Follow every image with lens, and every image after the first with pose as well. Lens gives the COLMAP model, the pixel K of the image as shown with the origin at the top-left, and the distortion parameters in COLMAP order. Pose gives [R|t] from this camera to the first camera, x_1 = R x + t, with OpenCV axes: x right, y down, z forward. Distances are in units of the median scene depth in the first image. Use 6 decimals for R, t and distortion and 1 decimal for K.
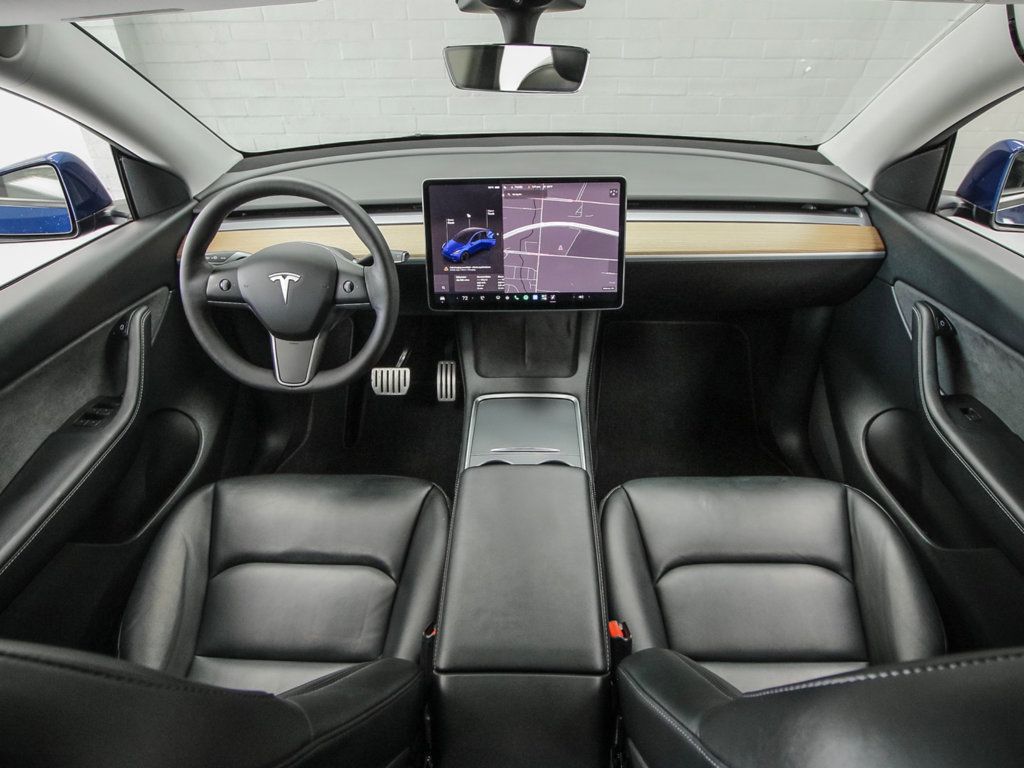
lens RADIAL K [[661.3, 0, 512.0], [0, 661.3, 384.0], [0, 0, 1]] dist [-0.017052, 0.000976]
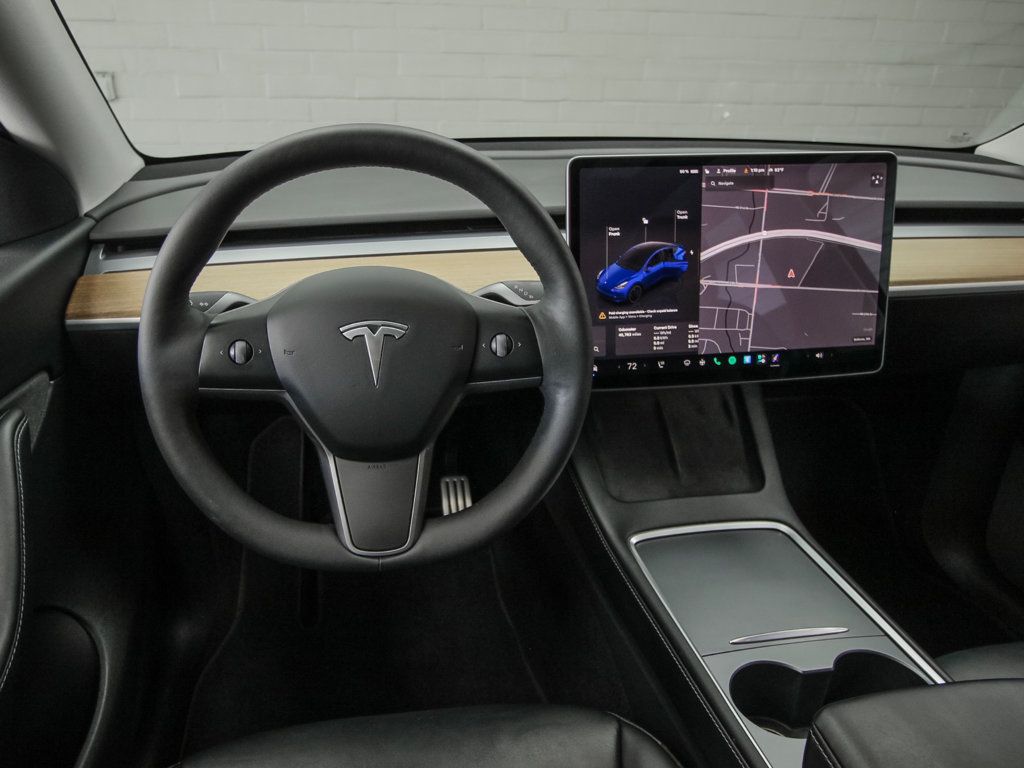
lens RADIAL K [[739.5, 0, 440.2], [0, 739.5, 390.6], [0, 0, 1]] dist [-0.017800, 0.007341]
pose [[0.984930, -0.049118, 0.165830, -0.343316], [0.070276, 0.989761, -0.124236, -0.042691], [-0.158030, 0.134018, 0.978297, 0.415767]]
